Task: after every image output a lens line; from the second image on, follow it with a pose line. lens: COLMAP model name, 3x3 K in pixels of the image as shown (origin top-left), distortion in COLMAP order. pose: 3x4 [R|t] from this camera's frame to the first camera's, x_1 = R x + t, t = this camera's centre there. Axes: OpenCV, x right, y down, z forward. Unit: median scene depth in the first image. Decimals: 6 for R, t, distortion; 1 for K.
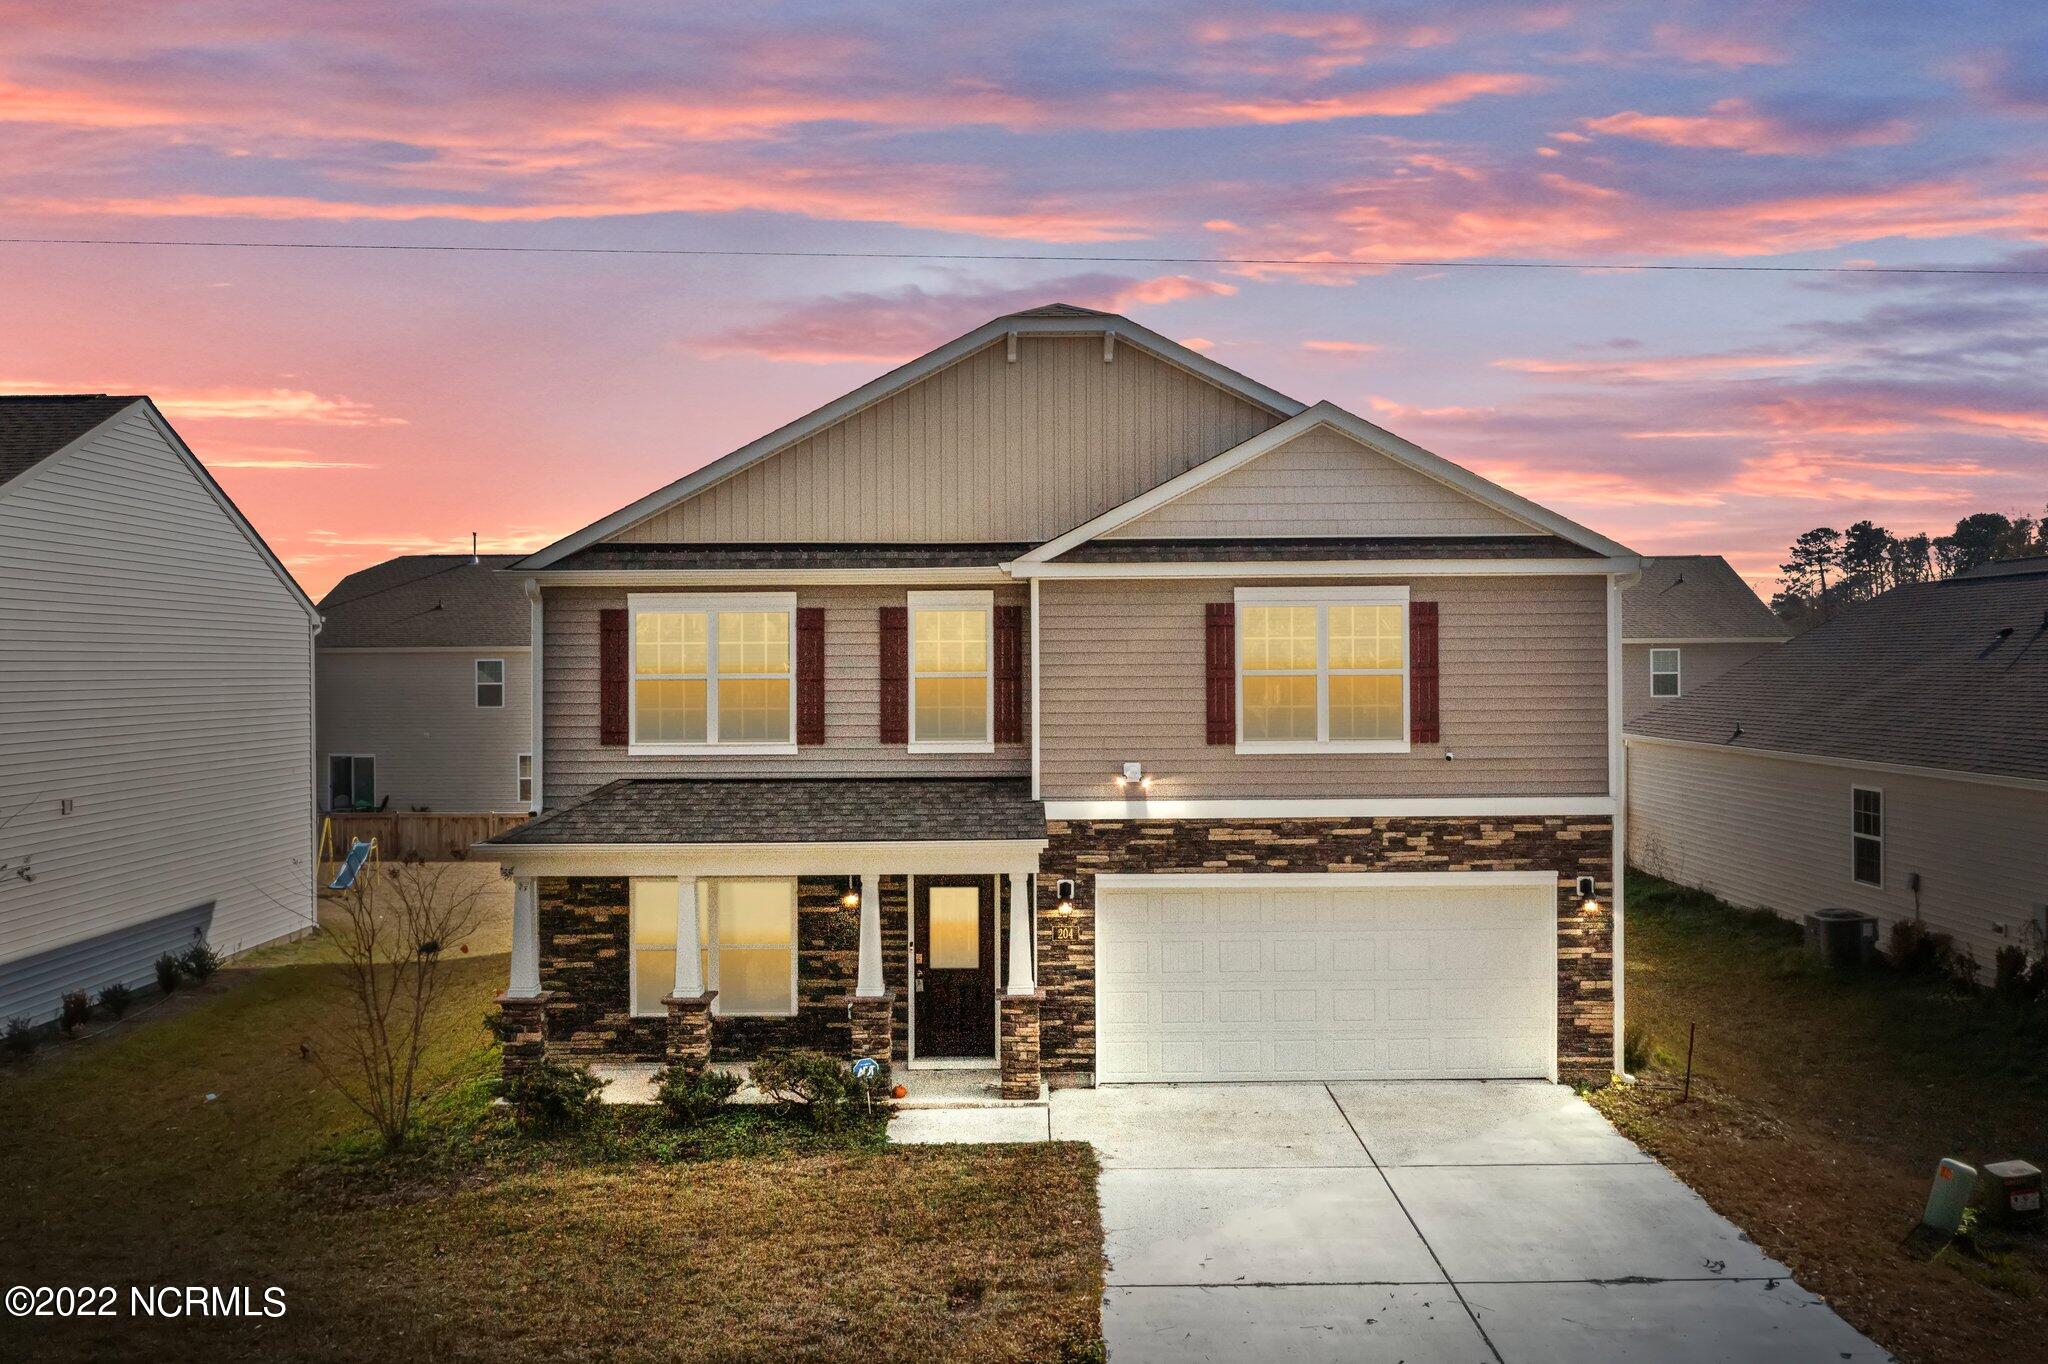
lens RADIAL K [[1623.4, 0, 1024.0], [0, 1623.4, 682.0], [0, 0, 1]] dist [-0.001182, 0.001196]
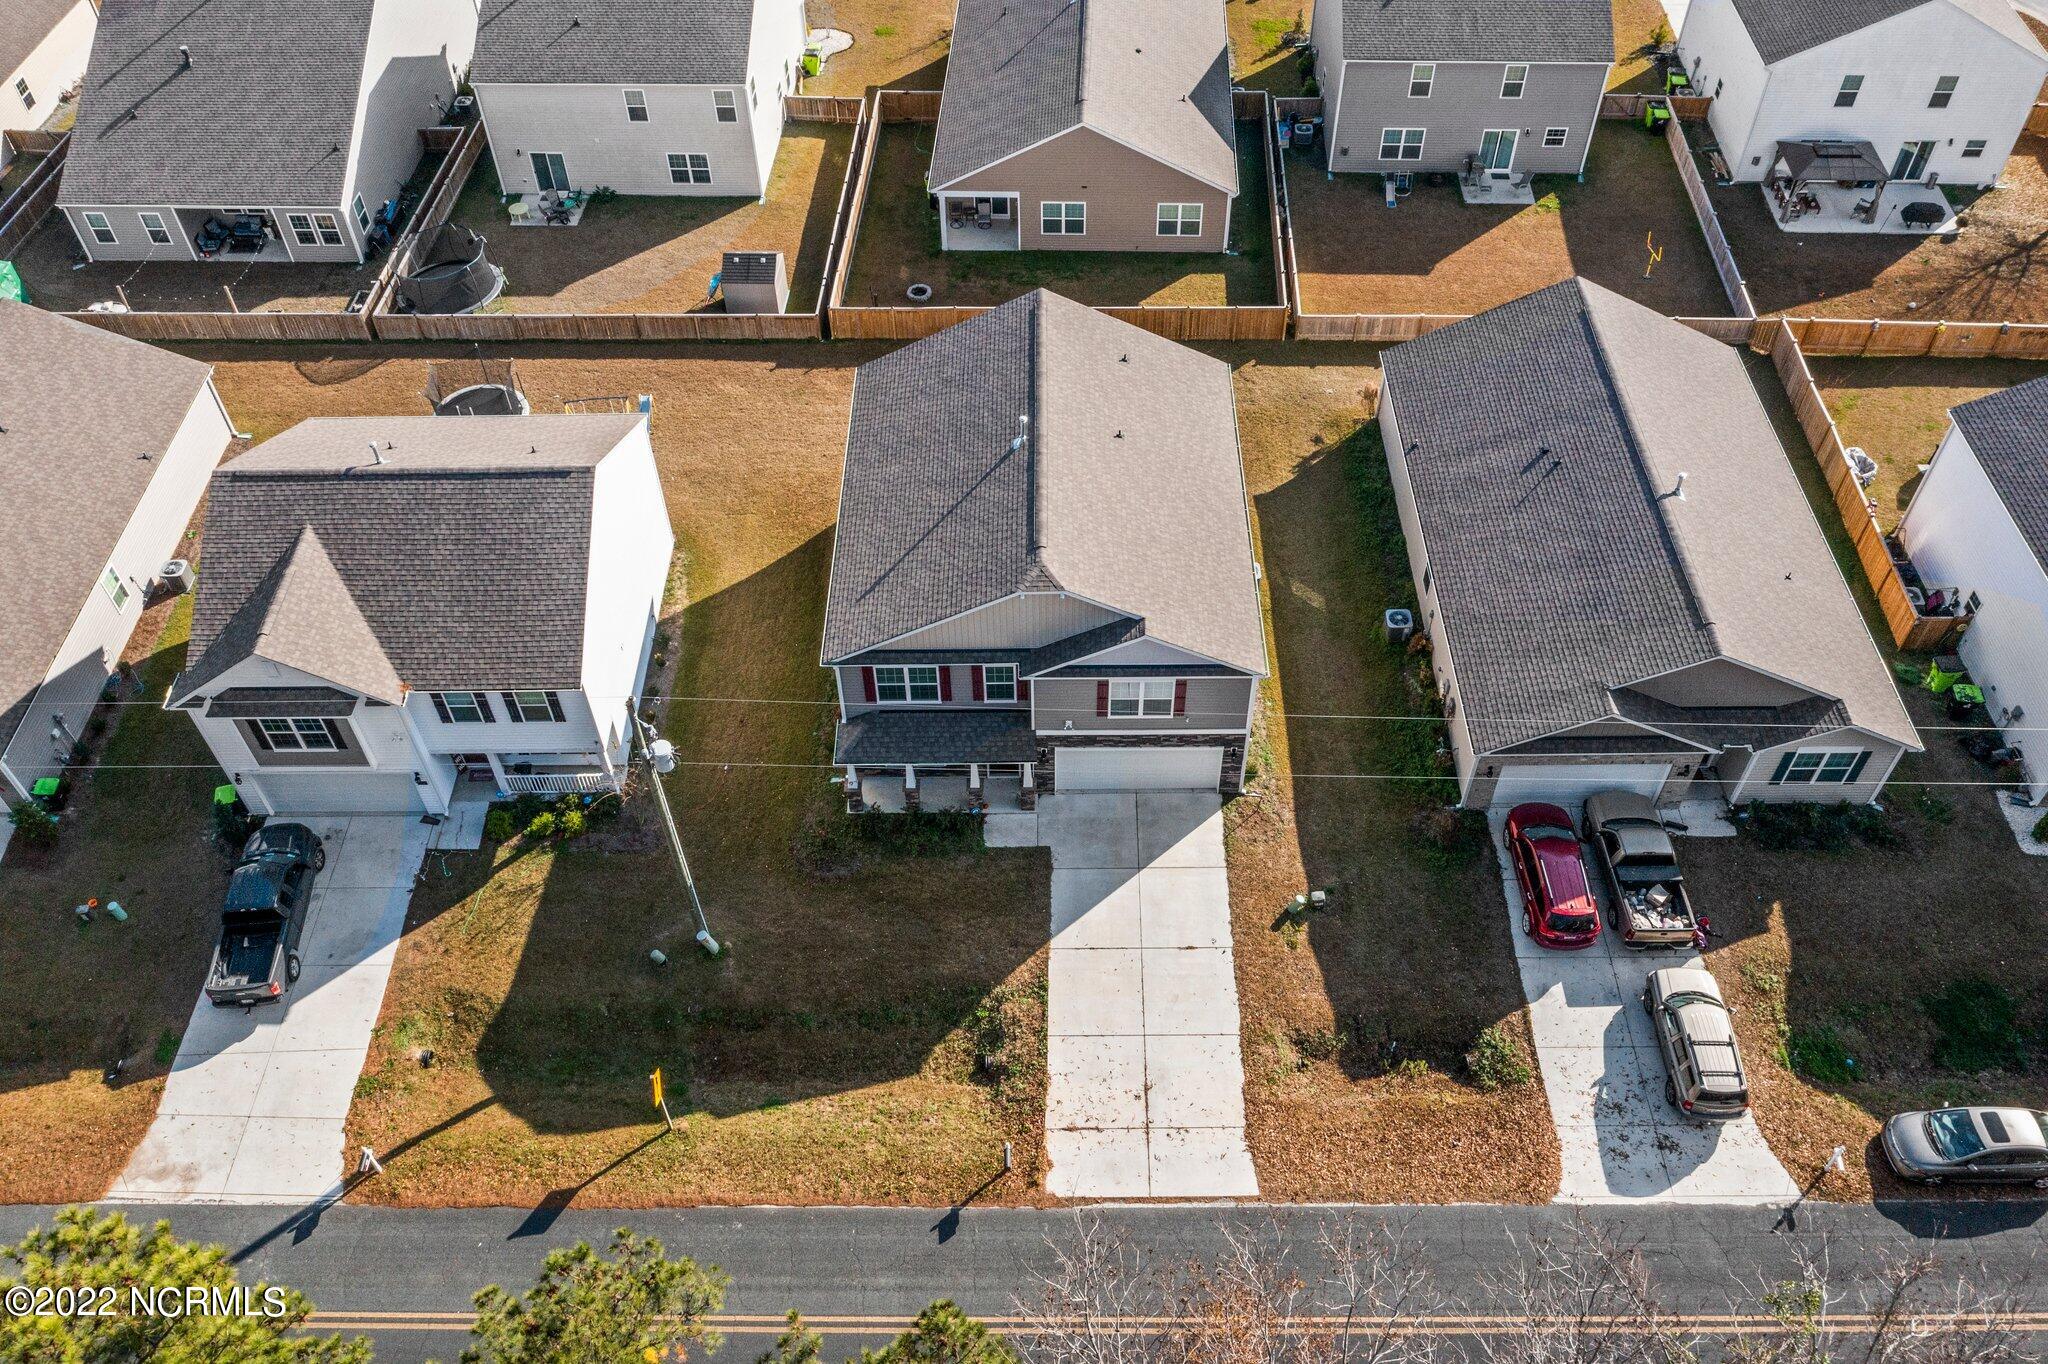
lens RADIAL K [[1622.2, 0, 1024.0], [0, 1622.2, 682.0], [0, 0, 1]] dist [-0.001926, 0.000260]
pose [[0.999929, -0.003812, -0.011278, 0.023099], [0.010909, 0.672612, 0.739915, -1.980583], [0.004765, -0.739986, 0.672606, -0.756680]]
